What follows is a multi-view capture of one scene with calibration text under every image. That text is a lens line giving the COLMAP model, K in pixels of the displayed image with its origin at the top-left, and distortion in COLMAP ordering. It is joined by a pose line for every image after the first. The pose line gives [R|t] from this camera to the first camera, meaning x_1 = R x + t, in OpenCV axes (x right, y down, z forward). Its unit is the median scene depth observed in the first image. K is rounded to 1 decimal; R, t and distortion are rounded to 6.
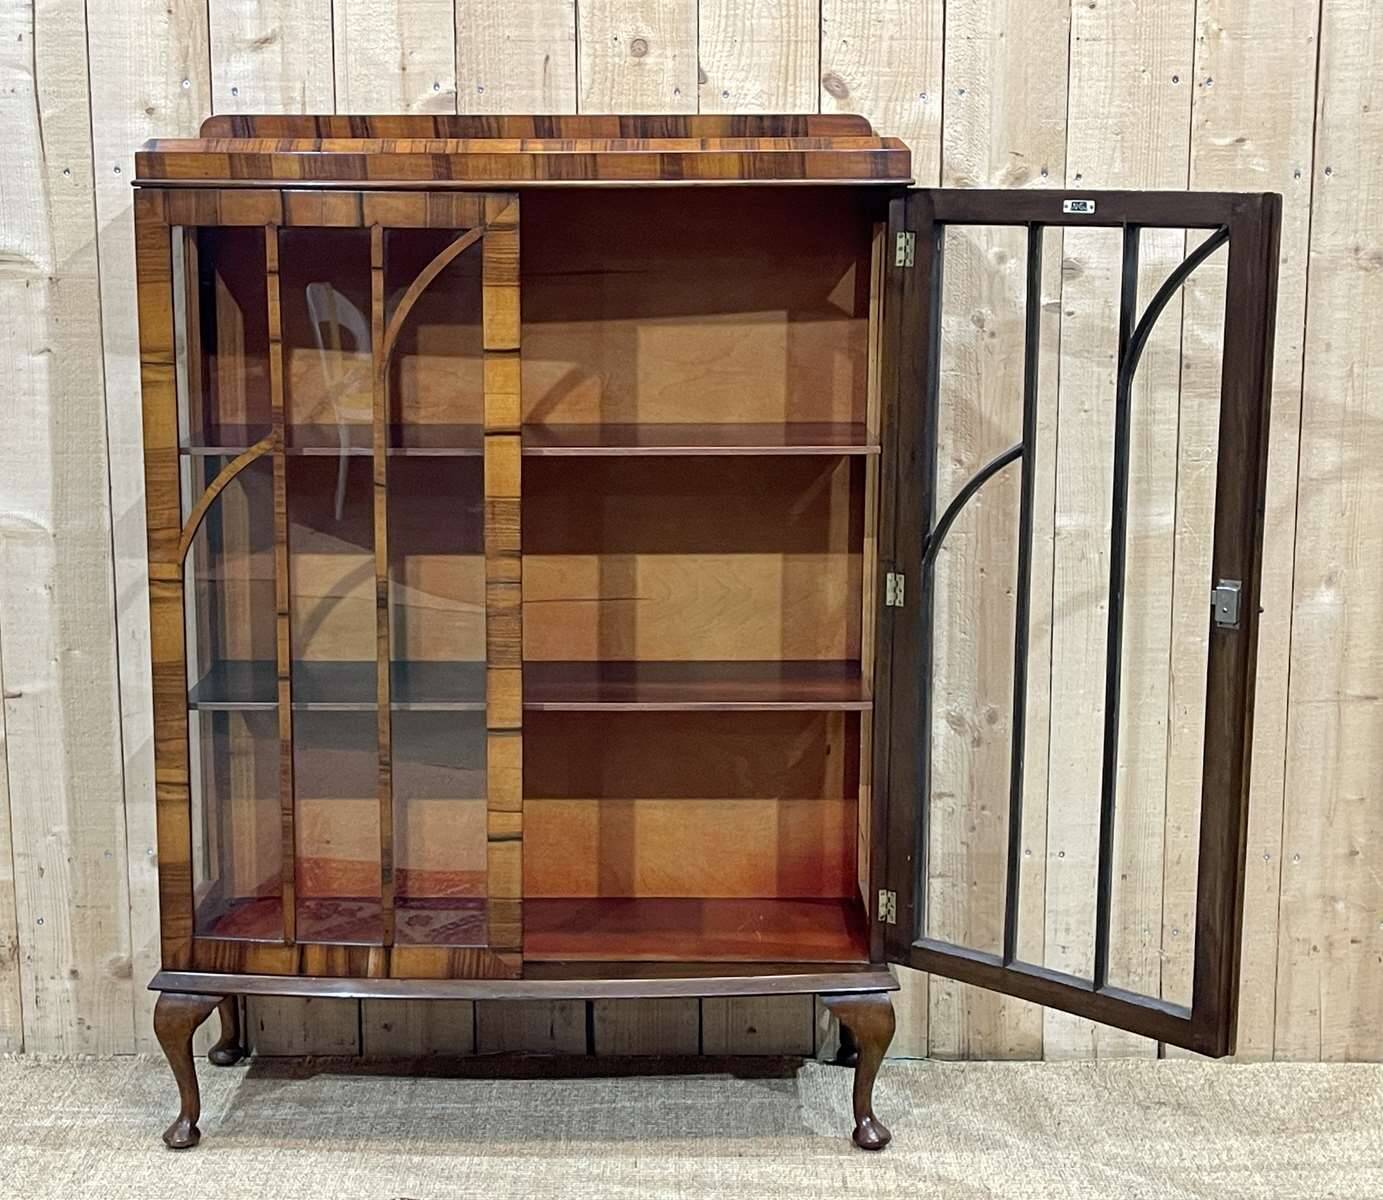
lens RADIAL K [[2252.2, 0, 641.1], [0, 2252.2, 607.0], [0, 0, 1]] dist [0.165596, -0.617752]
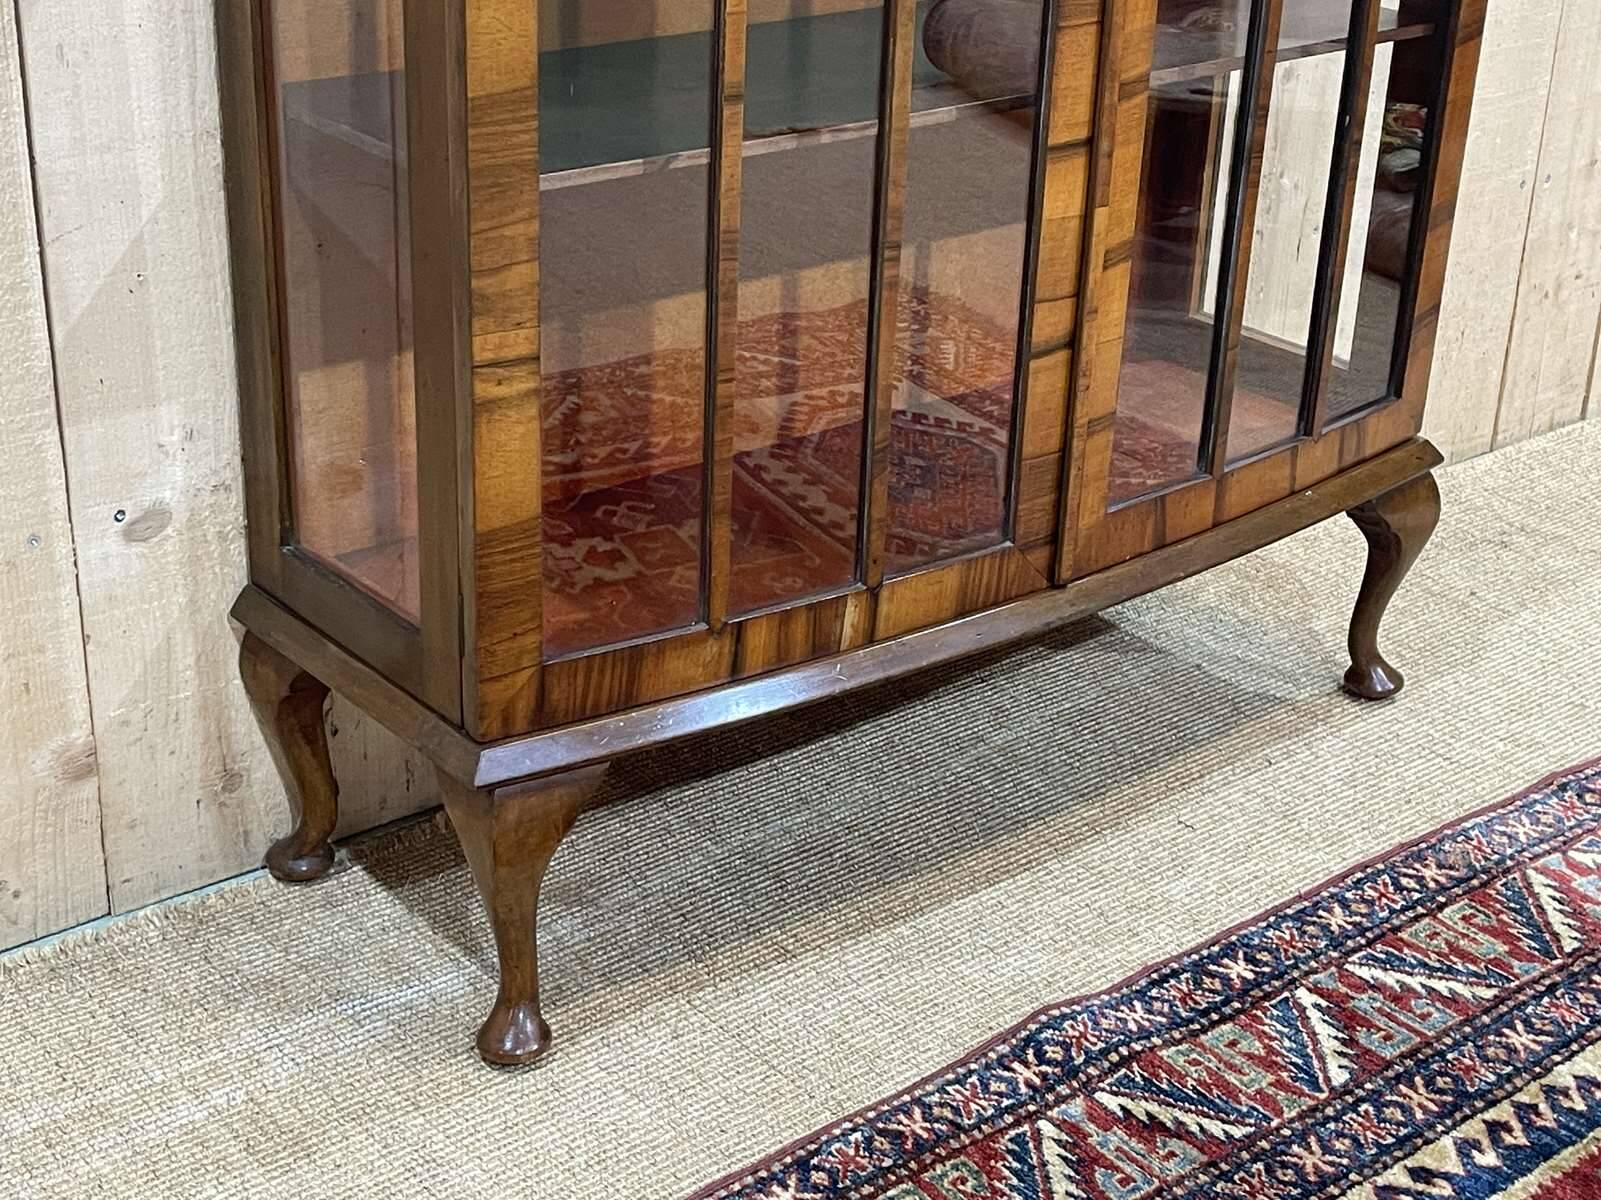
lens RADIAL K [[2438.1, 0, 804.4], [0, 2438.1, 598.8], [0, 0, 1]] dist [0.211848, -0.908674]
pose [[0.761200, -0.246067, 0.600021, -0.449981], [0.079577, 0.953669, 0.290143, -0.015285], [-0.643616, -0.173110, 0.745514, 0.554886]]
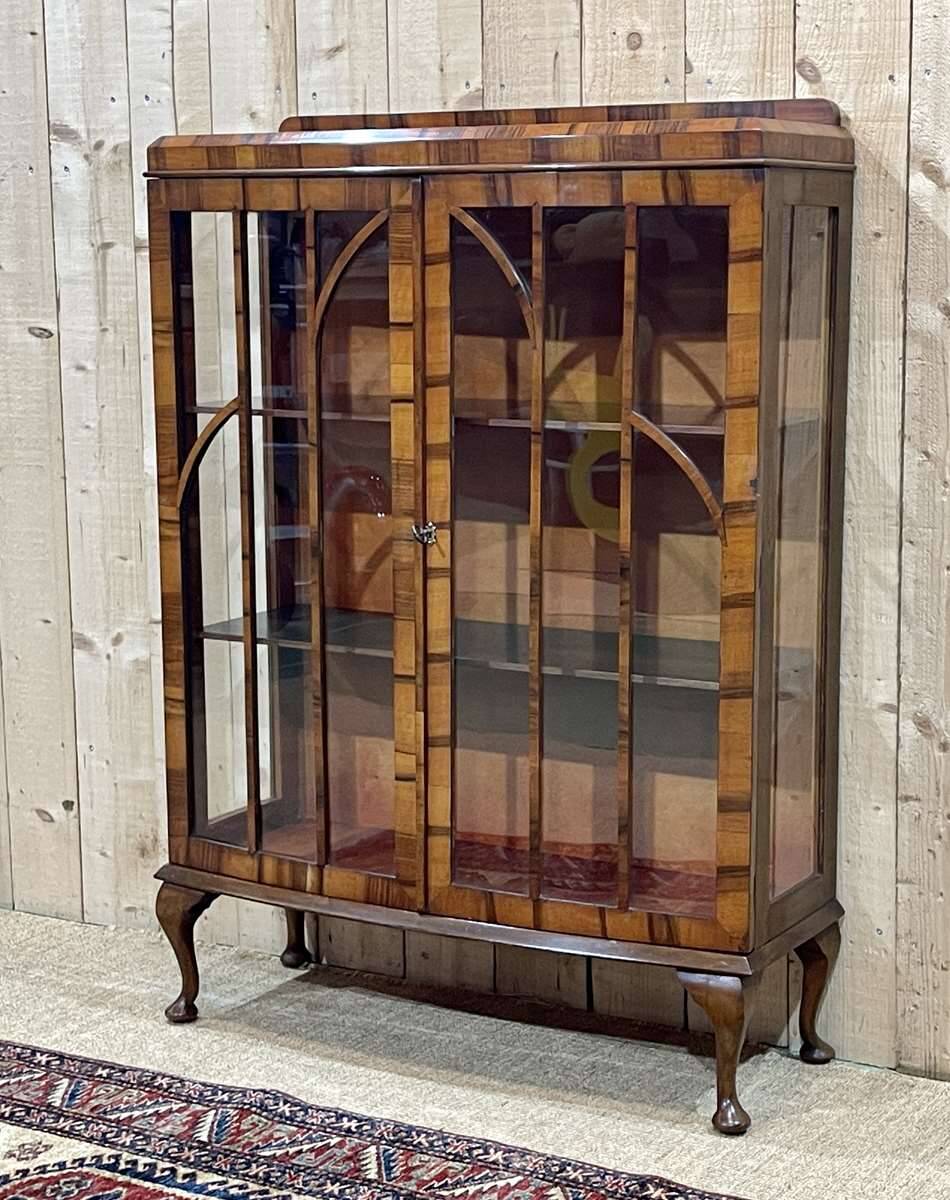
lens RADIAL K [[2245.4, 0, 571.8], [0, 2245.4, 601.7], [0, 0, 1]] dist [0.157650, -0.517780]
pose [[0.882838, 0.073035, -0.463964, 0.472500], [-0.080805, 0.996725, 0.003142, 0.008349], [0.462674, 0.034717, 0.885848, 0.078531]]
